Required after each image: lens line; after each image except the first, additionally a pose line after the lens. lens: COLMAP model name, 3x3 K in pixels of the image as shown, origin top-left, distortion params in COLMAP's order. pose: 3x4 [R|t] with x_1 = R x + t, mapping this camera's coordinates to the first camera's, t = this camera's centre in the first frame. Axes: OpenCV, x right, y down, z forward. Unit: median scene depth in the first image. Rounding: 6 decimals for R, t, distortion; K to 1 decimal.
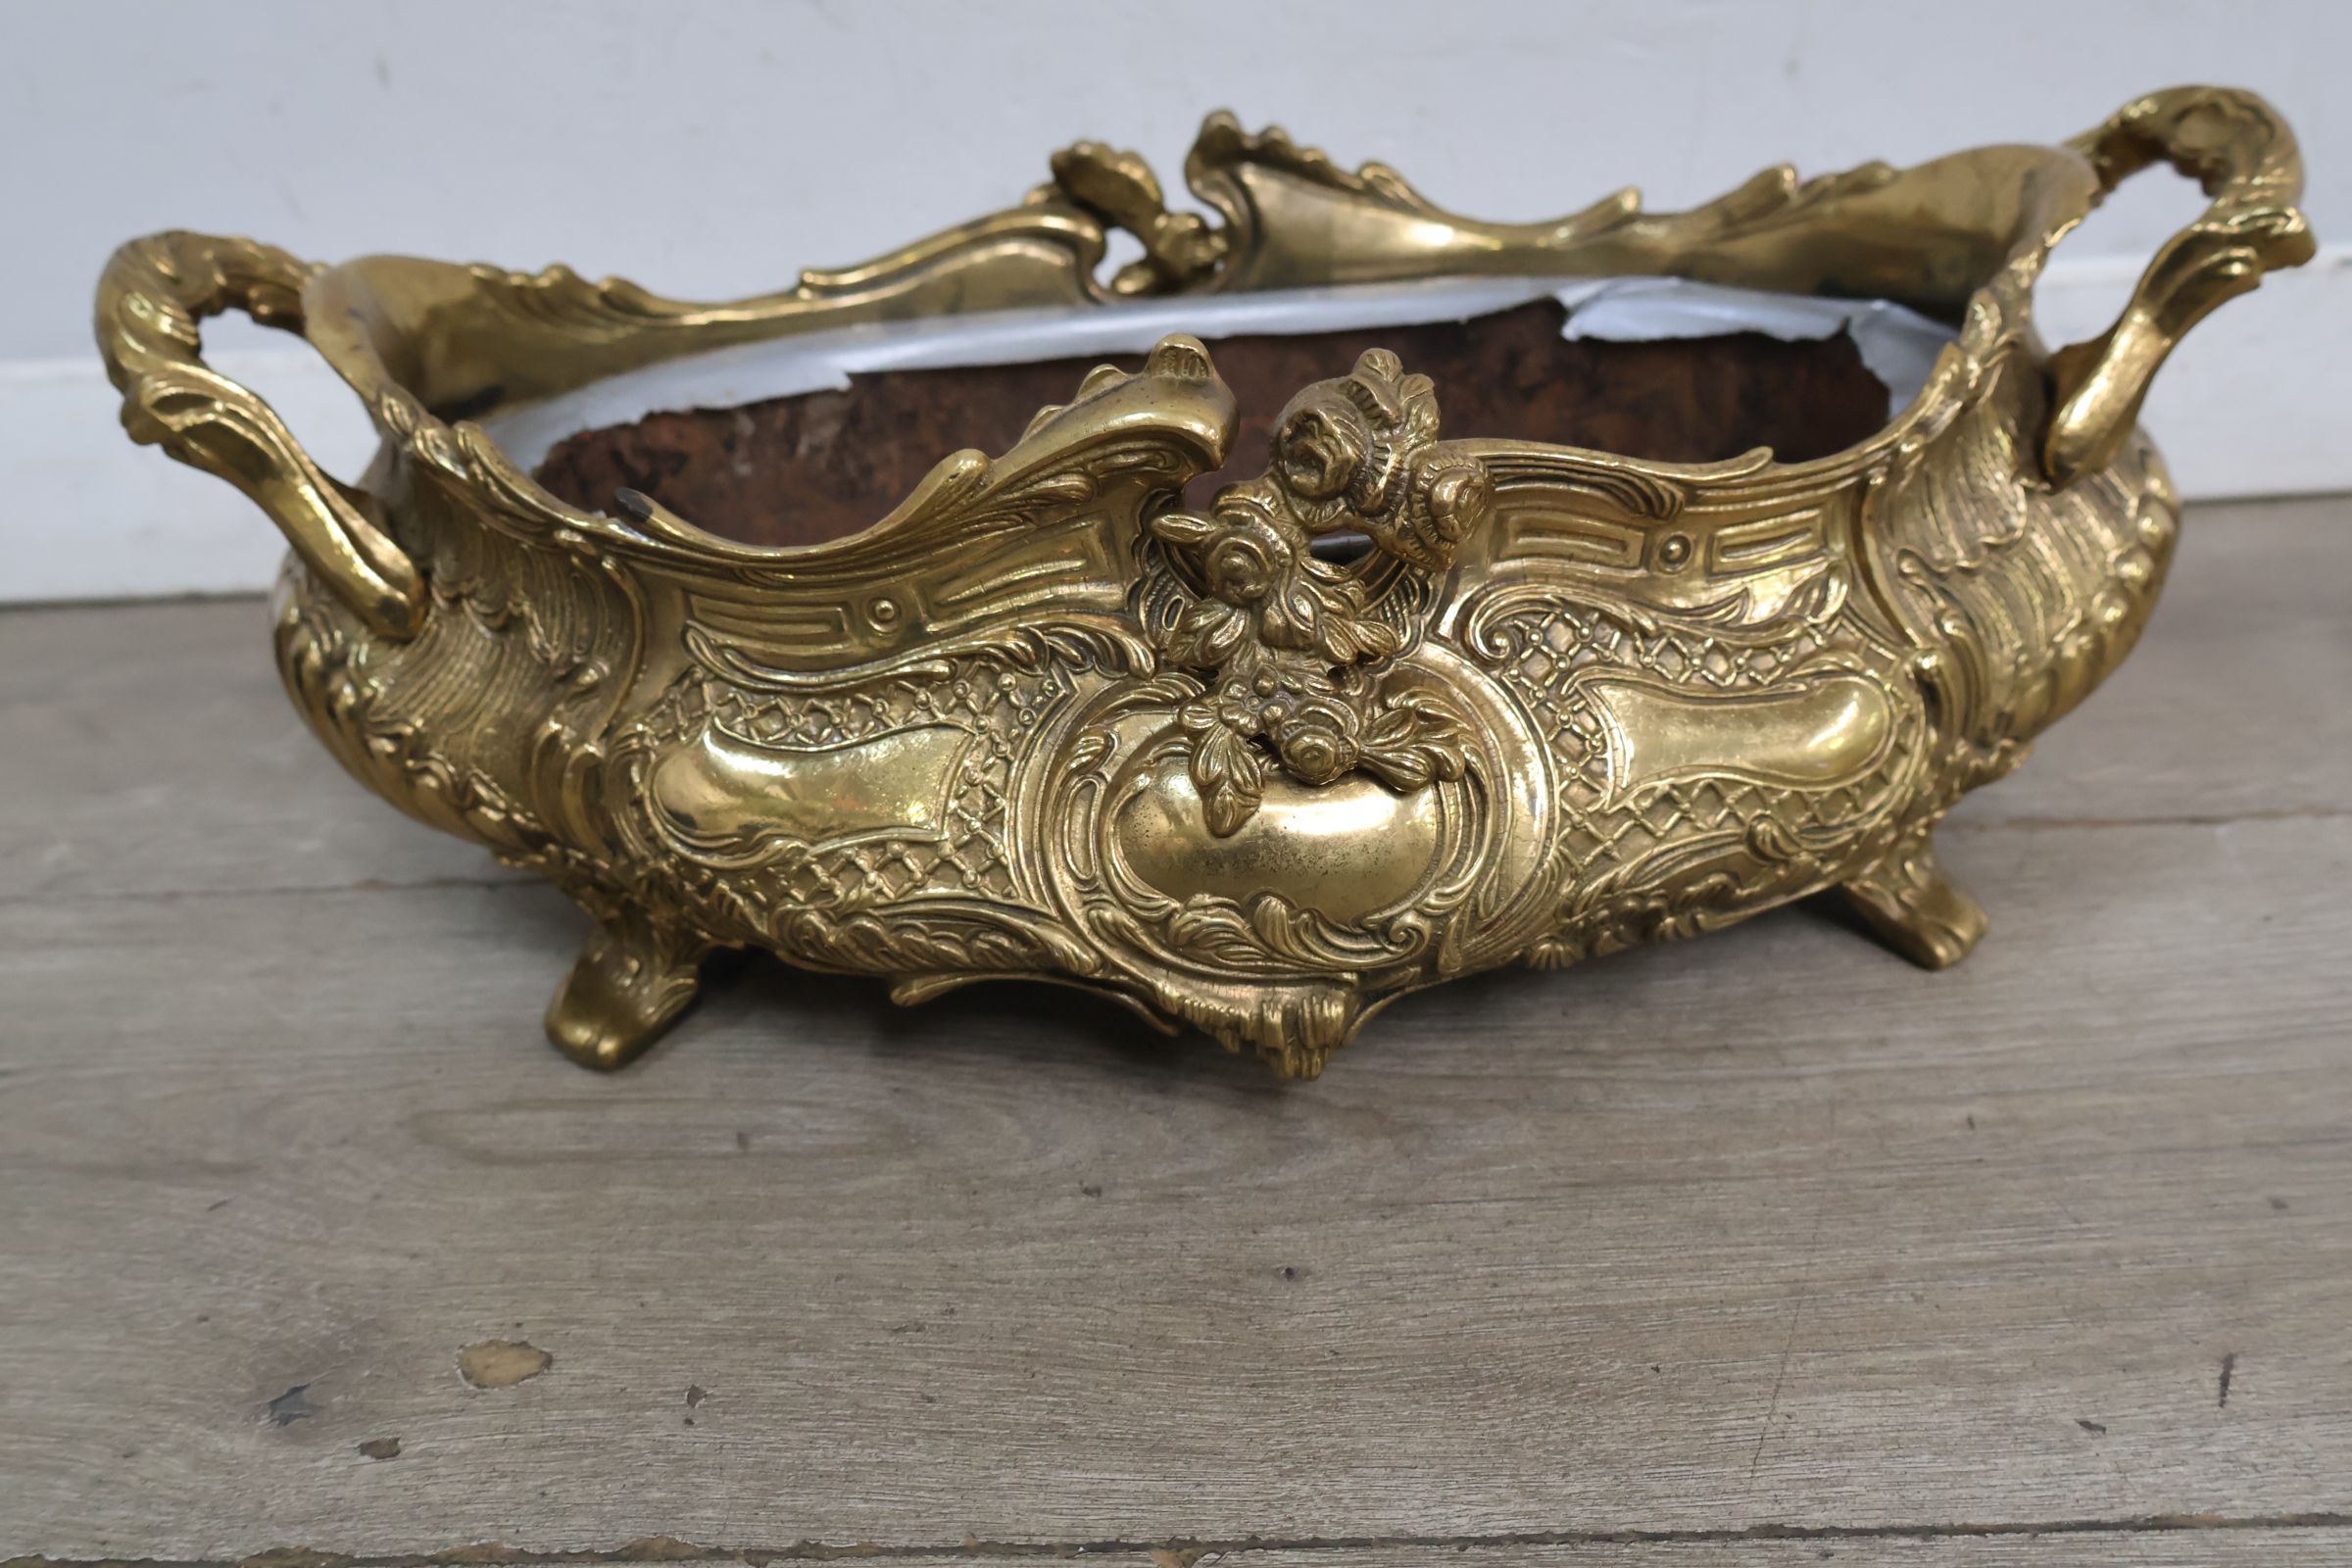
lens RADIAL K [[2253.1, 0, 1176.7], [0, 2253.1, 770.6], [0, 0, 1]] dist [0.015119, 0.000000]
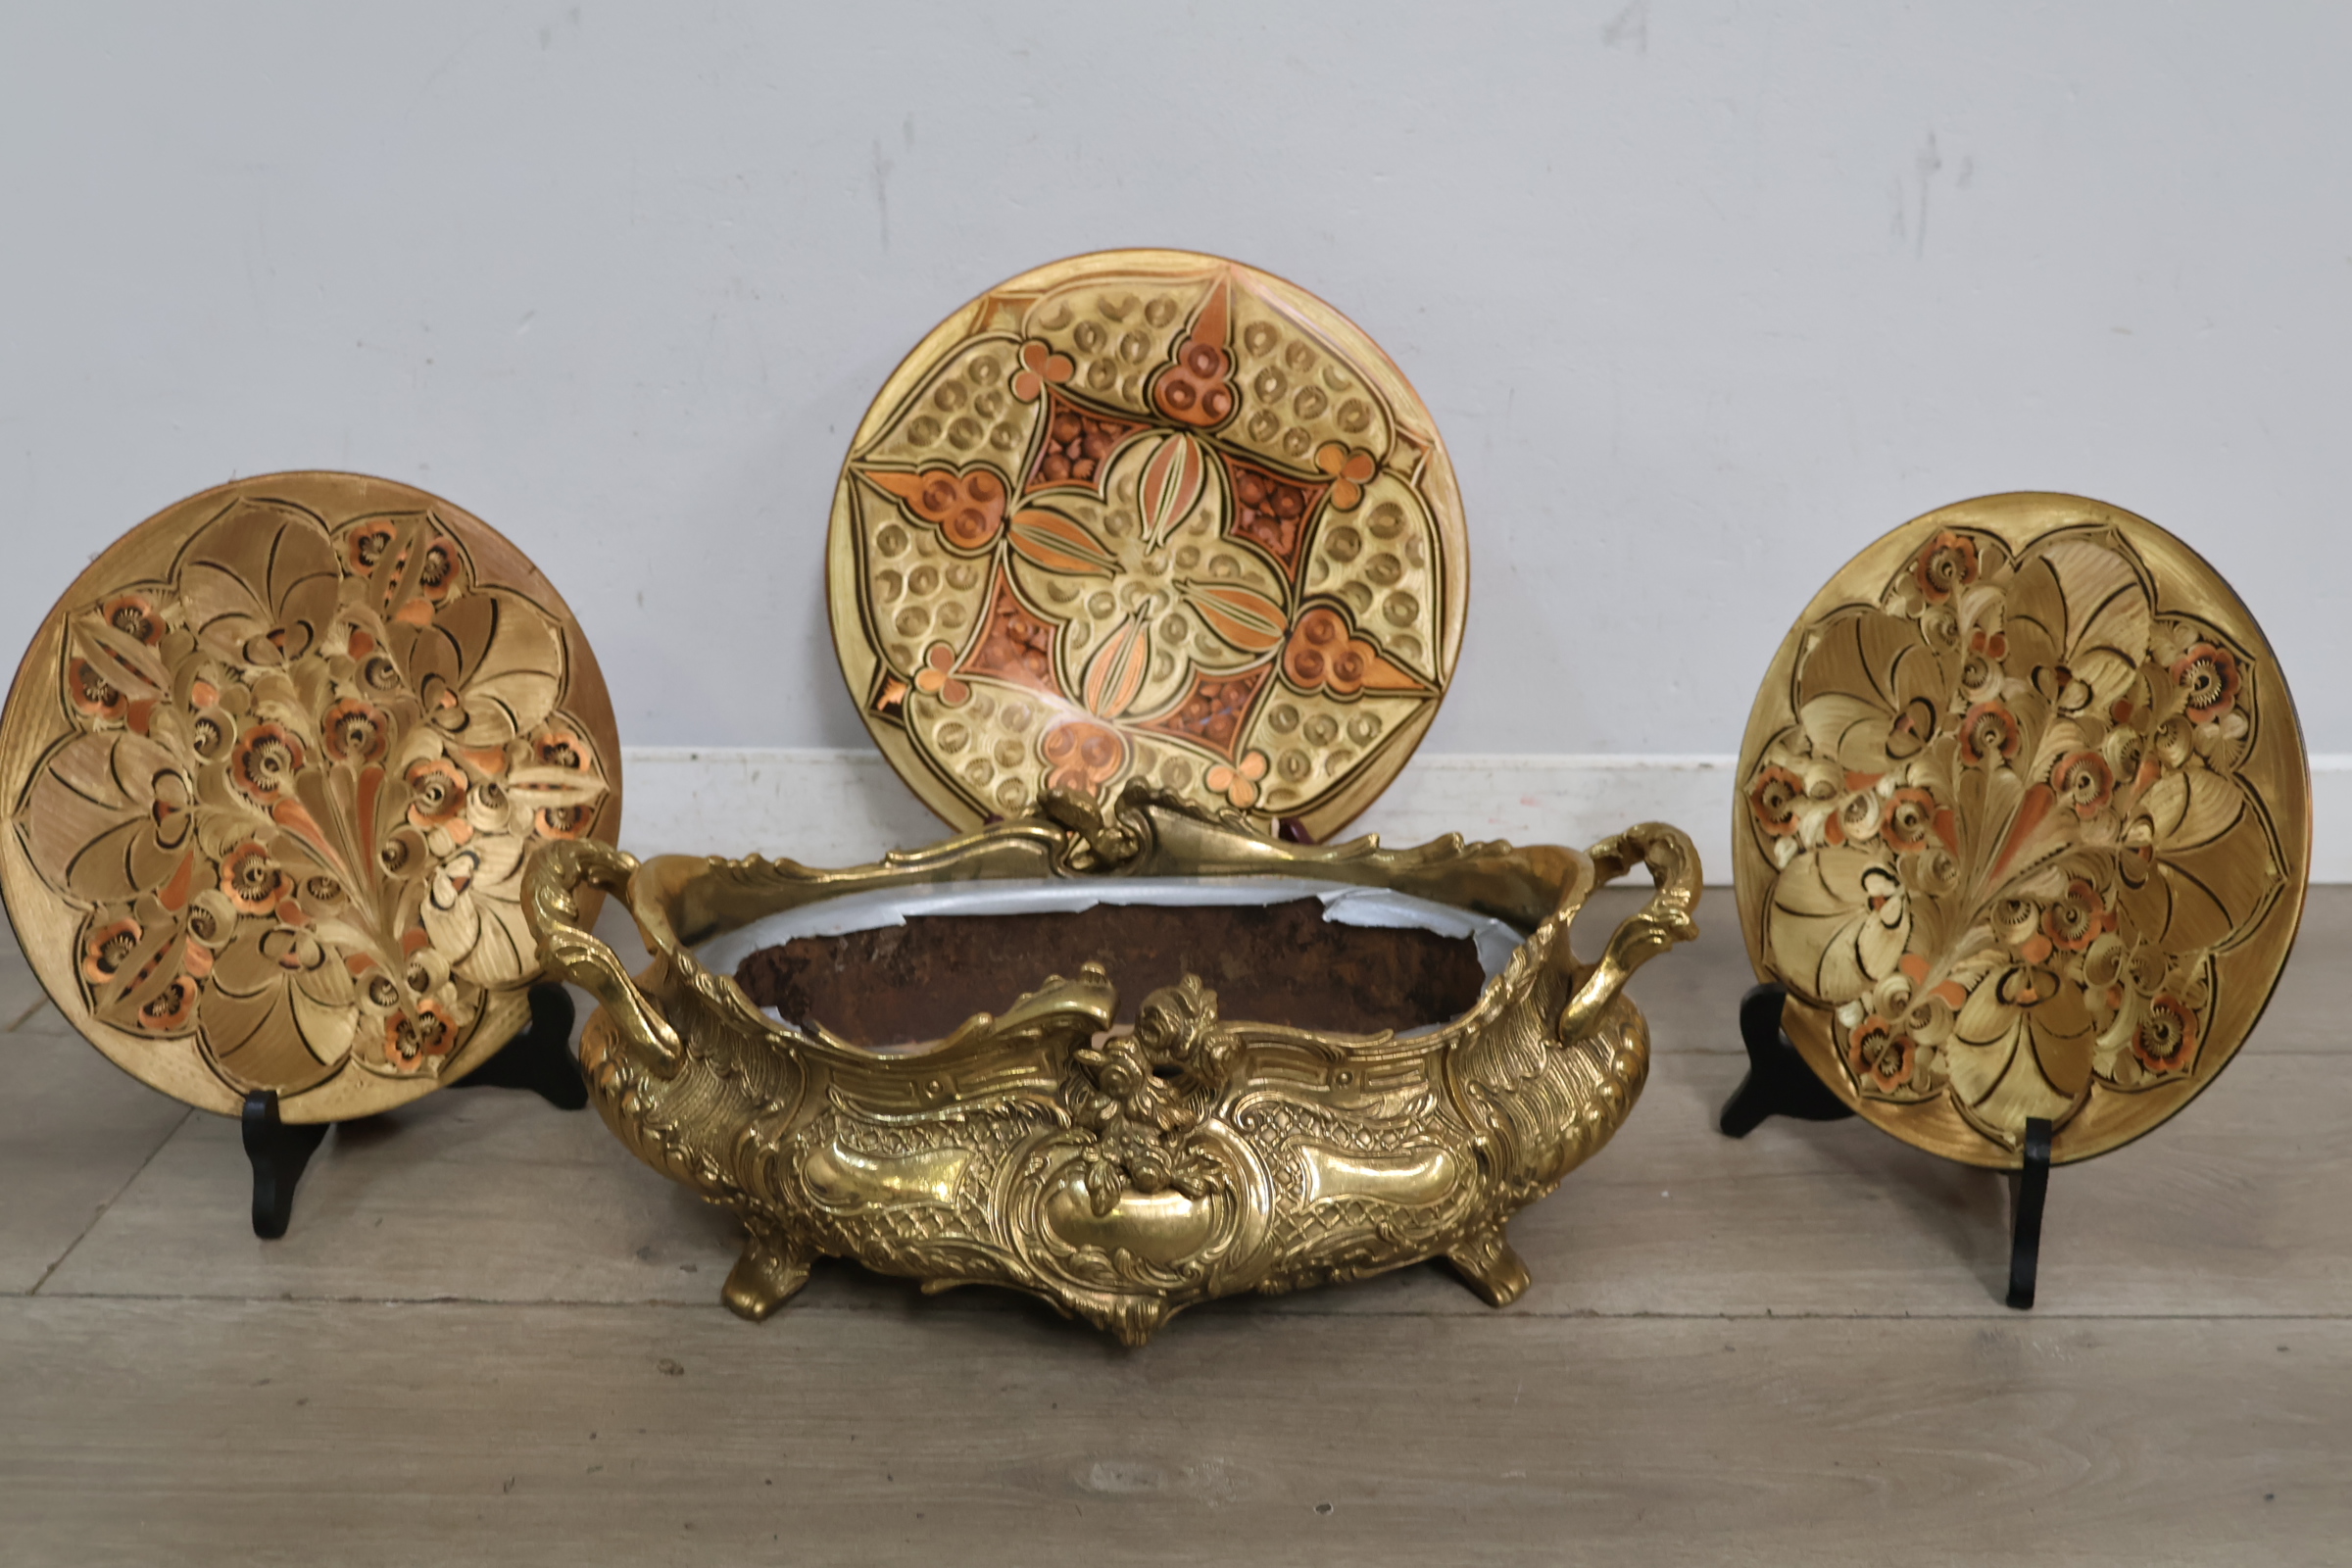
lens RADIAL K [[2253.1, 0, 1178.0], [0, 2253.1, 791.4], [0, 0, 1]] dist [0.015119, 0.000000]
pose [[0.998113, 0.060442, 0.010856, 0.043006], [-0.058745, 0.991281, -0.117949, -0.105684], [-0.017890, 0.117088, 0.992960, -0.953077]]
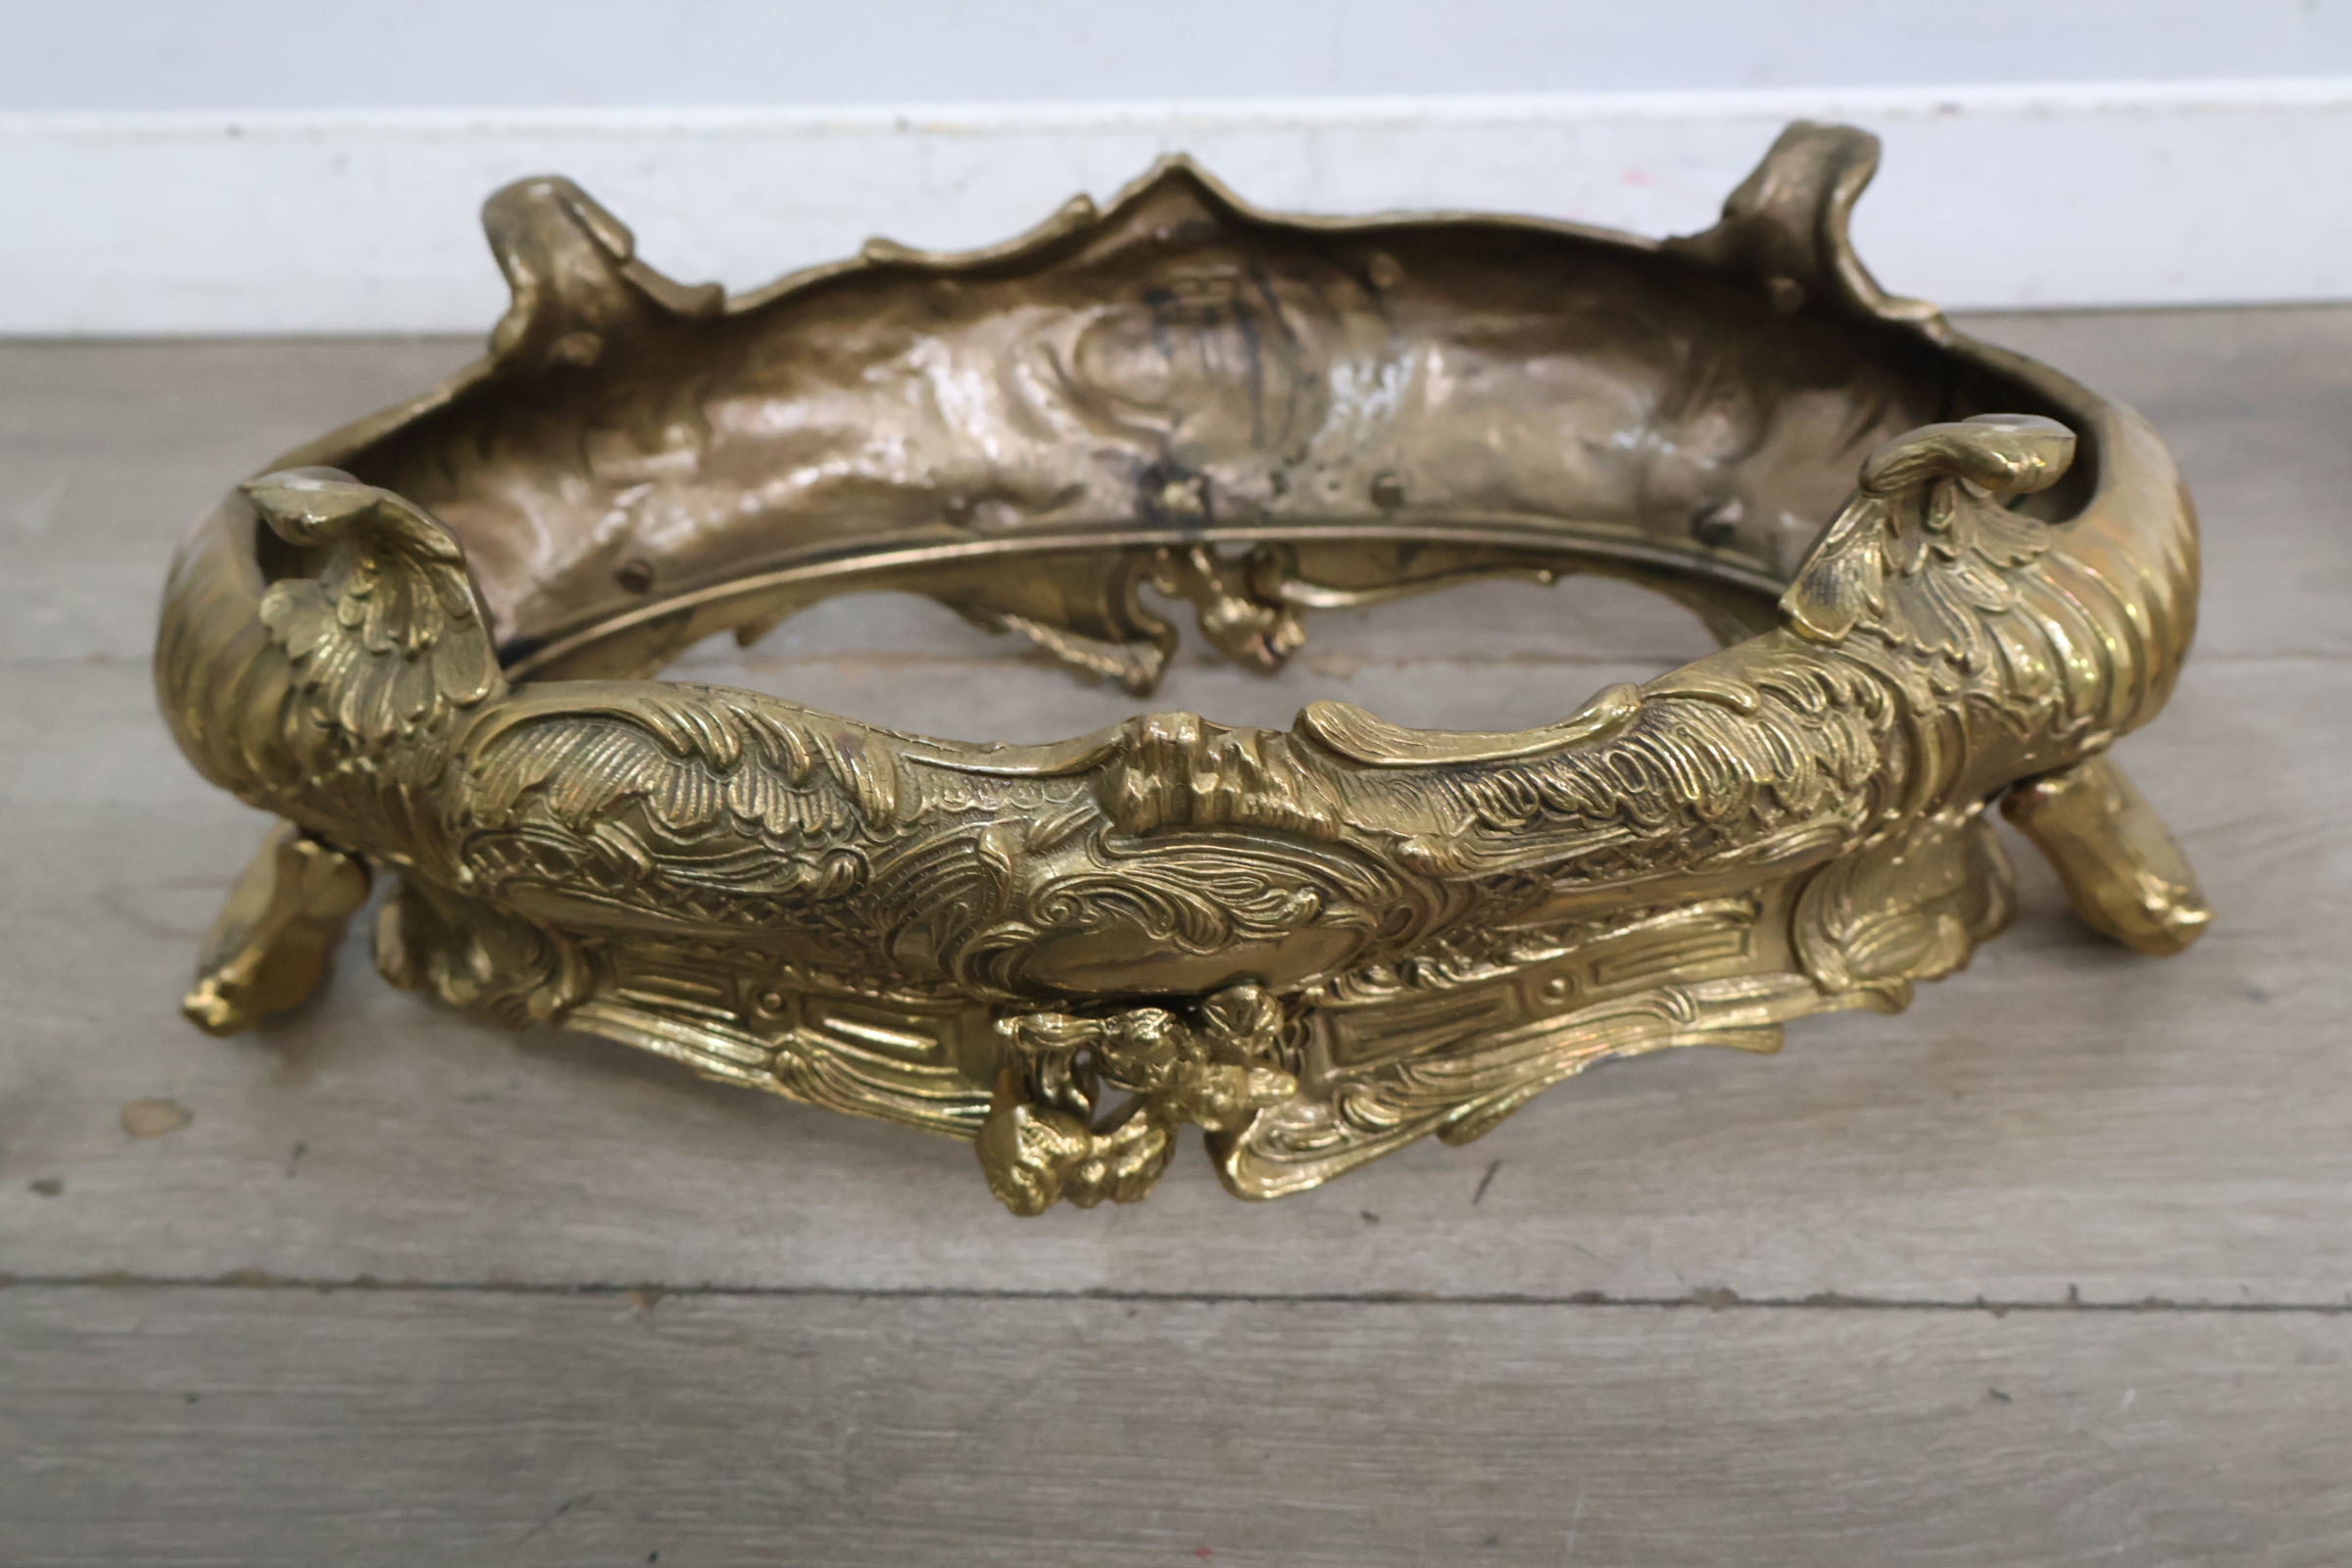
lens RADIAL K [[2253.1, 0, 1170.2], [0, 2253.1, 790.6], [0, 0, 1]] dist [0.015119, 0.000000]
pose [[0.999026, 0.042464, -0.012030, 0.211025], [-0.039172, 0.978681, 0.201616, -0.336928], [0.020335, -0.200948, 0.979391, 0.135175]]
